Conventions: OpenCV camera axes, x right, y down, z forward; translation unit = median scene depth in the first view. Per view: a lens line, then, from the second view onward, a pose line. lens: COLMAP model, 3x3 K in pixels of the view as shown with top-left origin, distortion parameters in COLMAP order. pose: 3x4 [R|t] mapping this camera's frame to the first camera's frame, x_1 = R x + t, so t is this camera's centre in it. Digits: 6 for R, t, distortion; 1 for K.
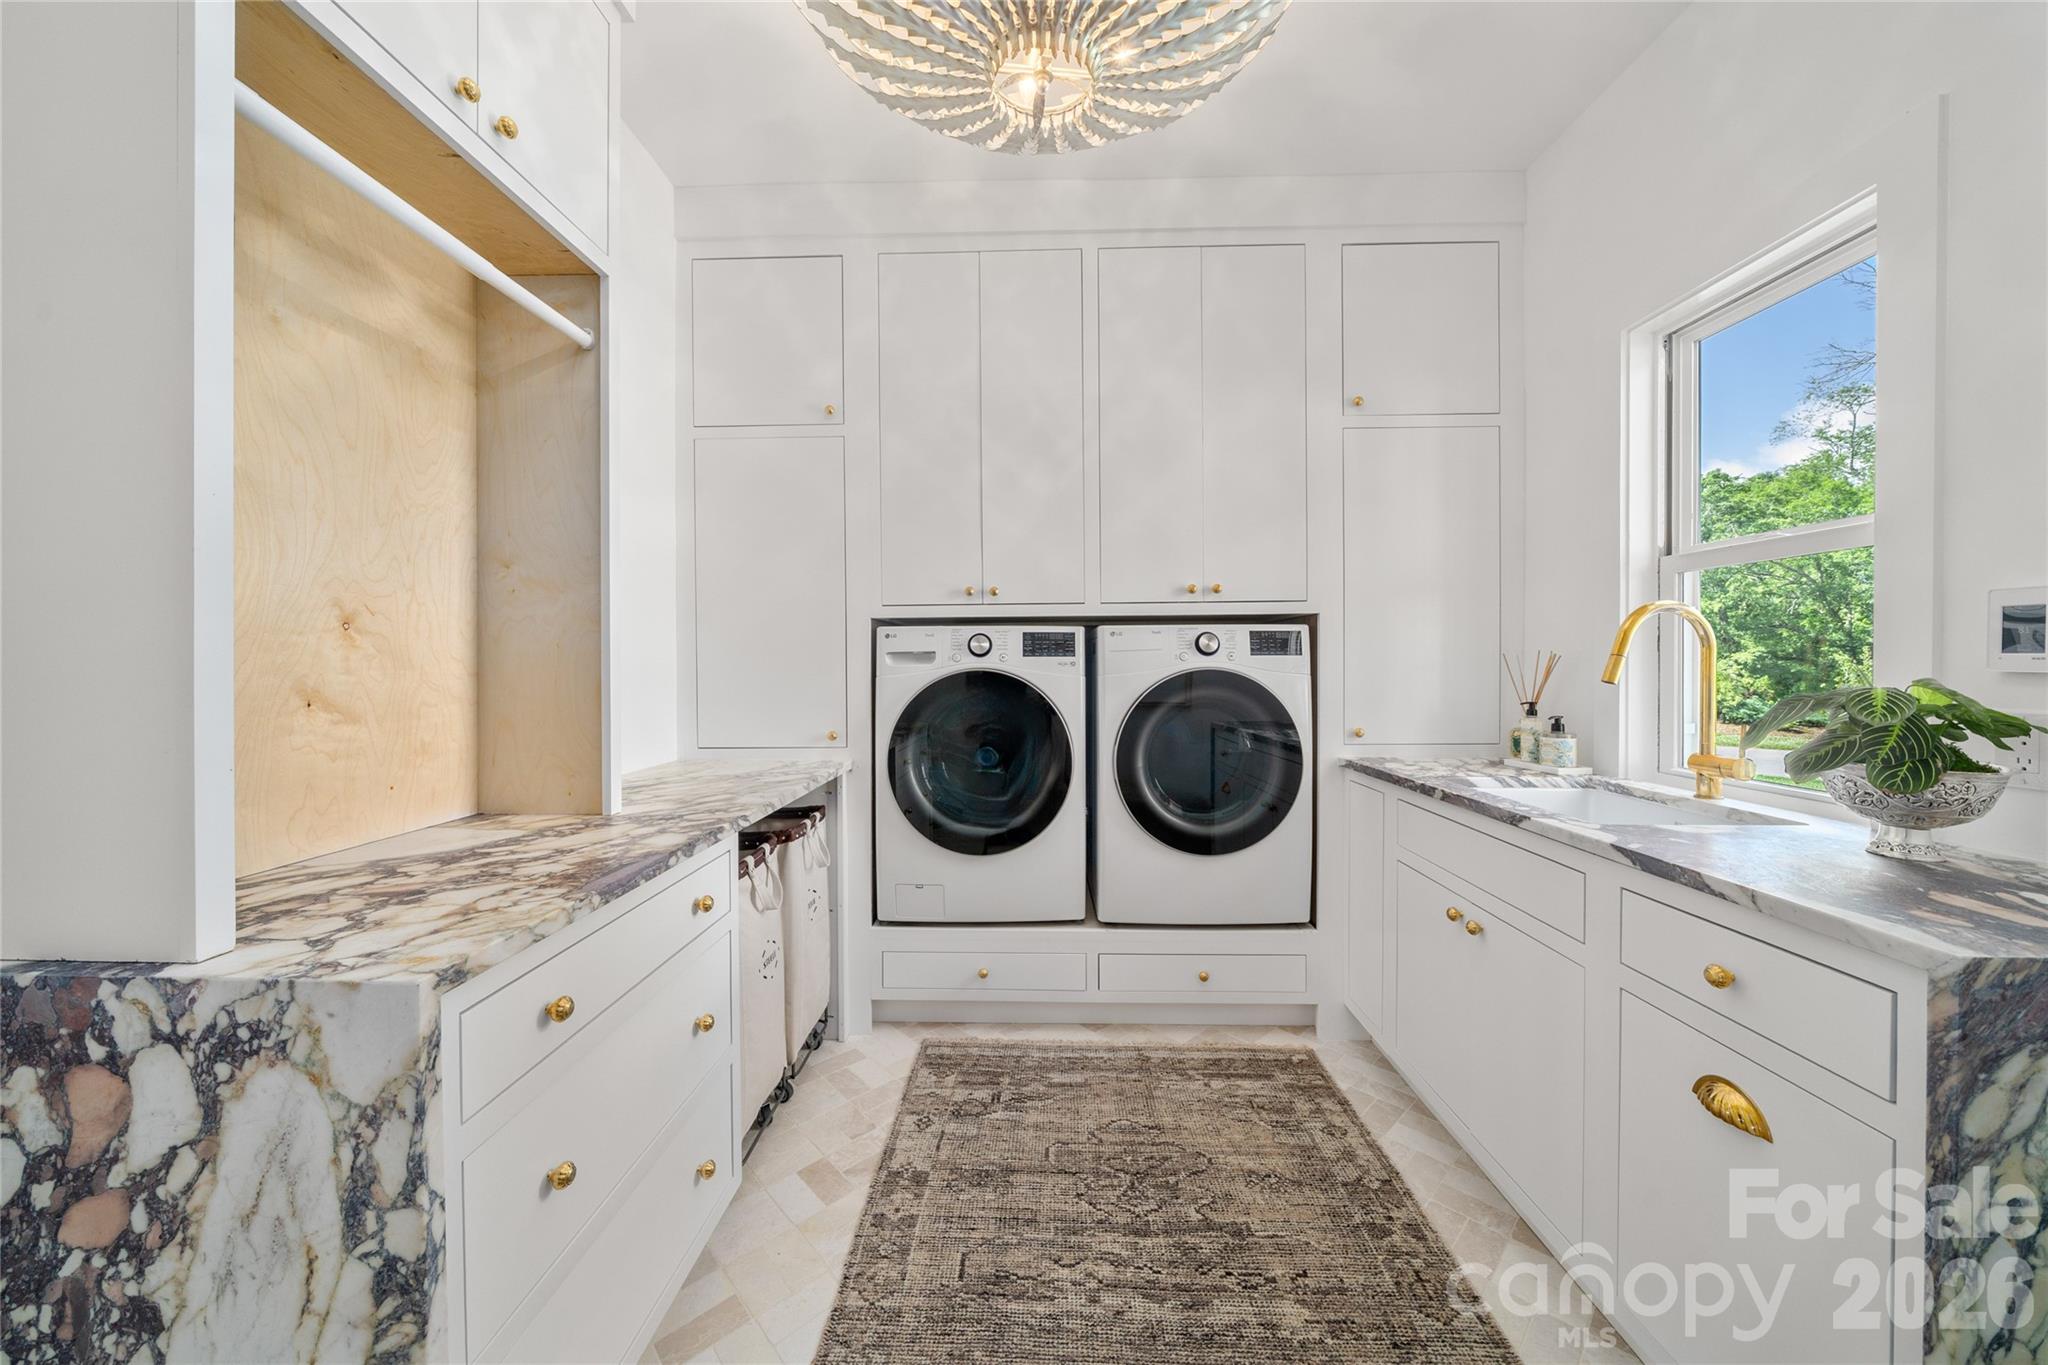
lens RADIAL K [[715.4, 0, 1024.8], [0, 715.4, 666.8], [0, 0, 1]] dist [-0.006525, 0.000819]
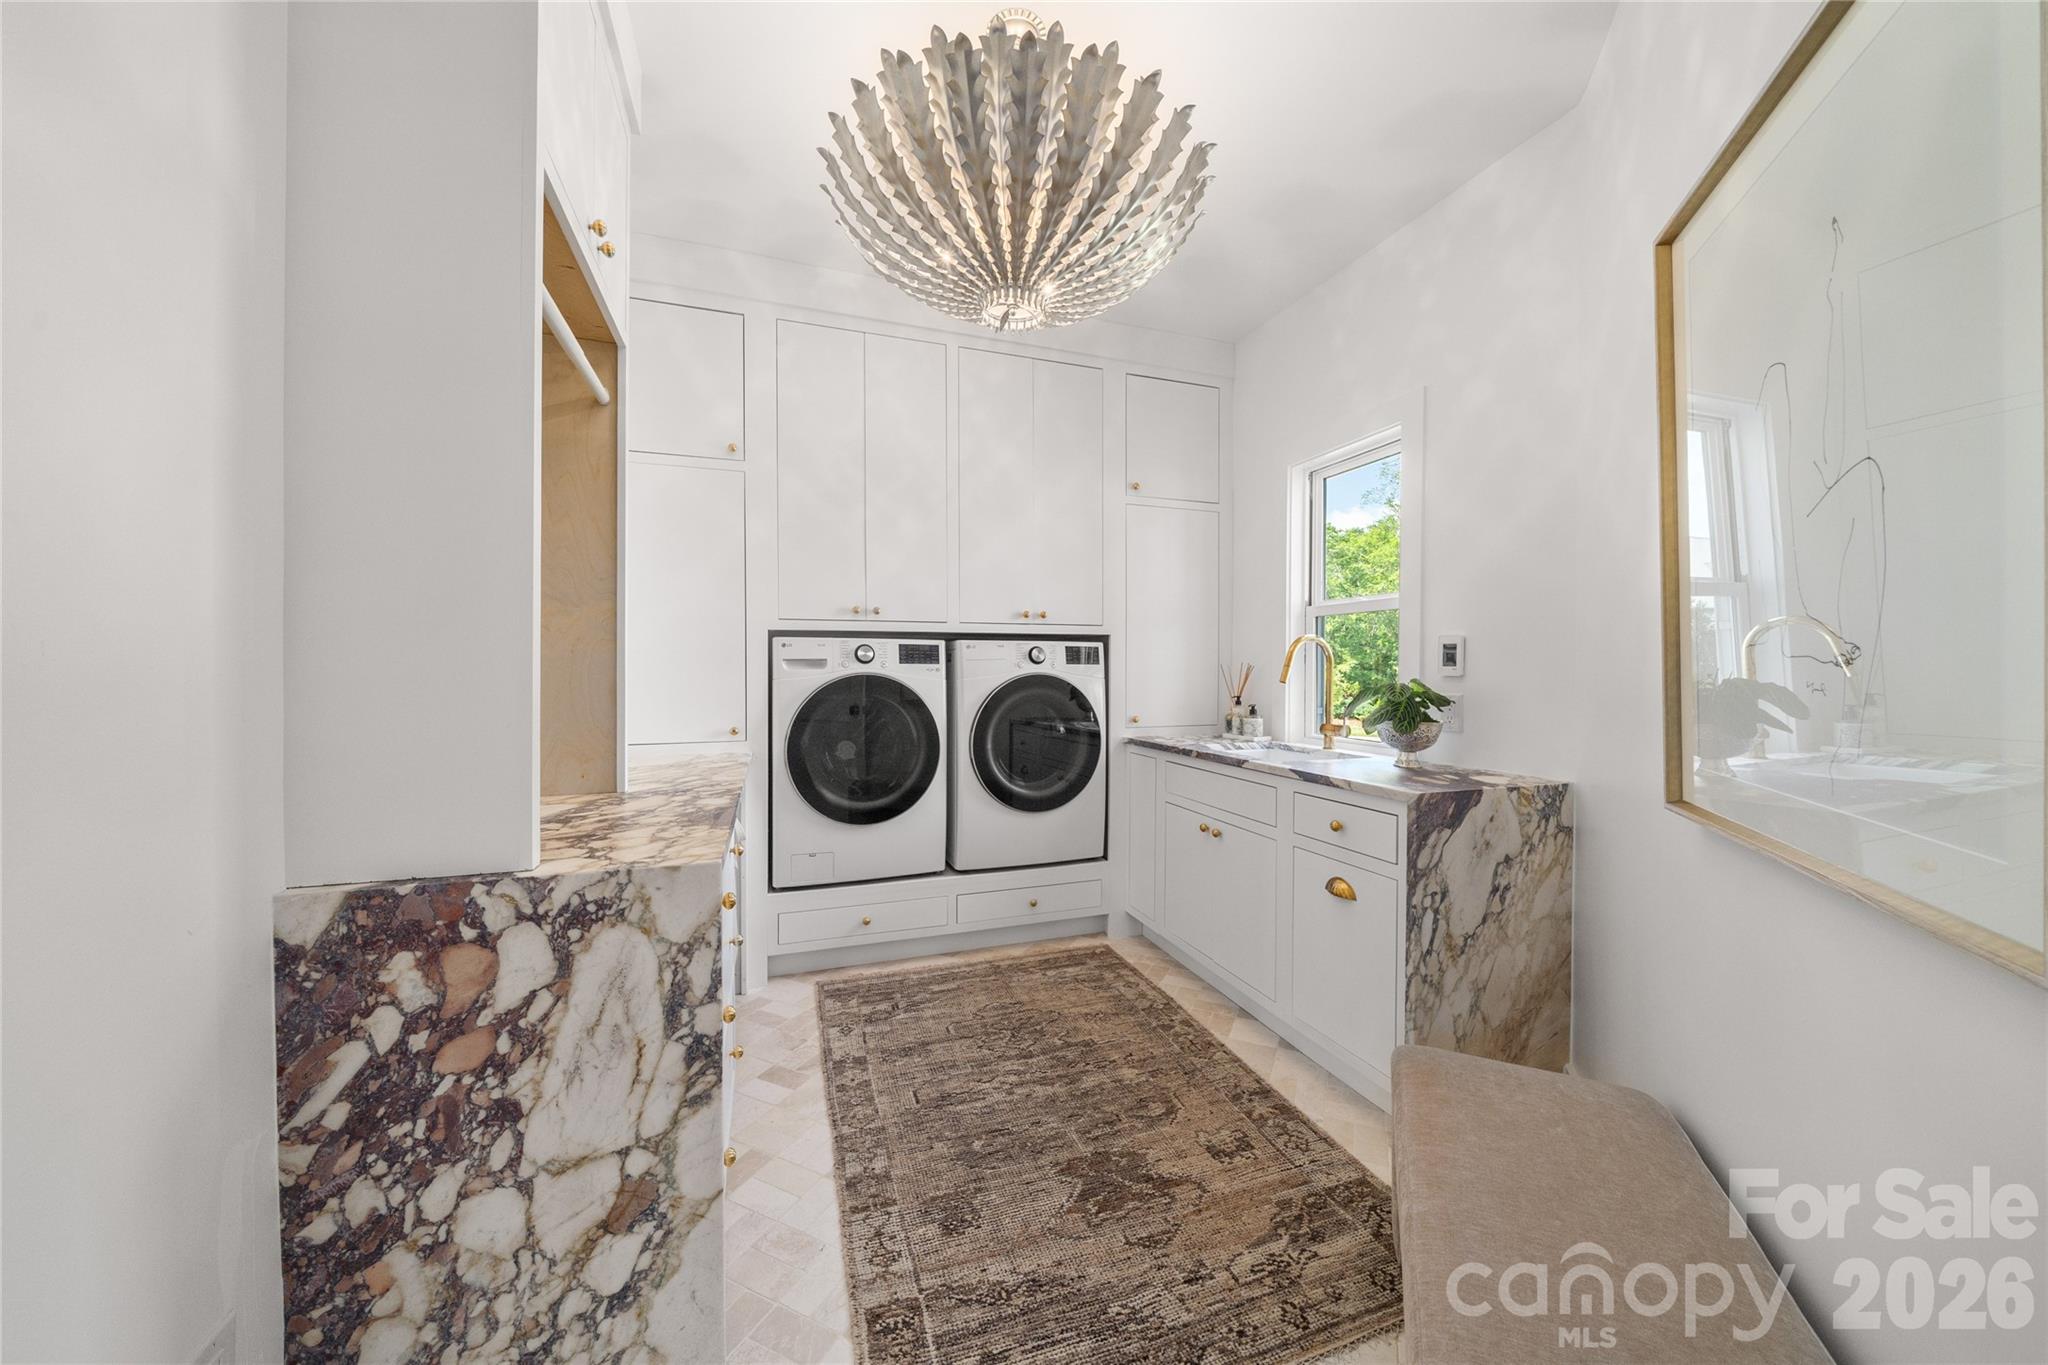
lens RADIAL K [[715.4, 0, 1026.1], [0, 715.4, 675.8], [0, 0, 1]] dist [-0.006525, 0.000819]
pose [[0.931532, 0.001833, 0.363653, -0.346389], [-0.002776, 0.999994, 0.002072, 0.005107], [-0.363648, -0.002939, 0.931532, -0.338044]]
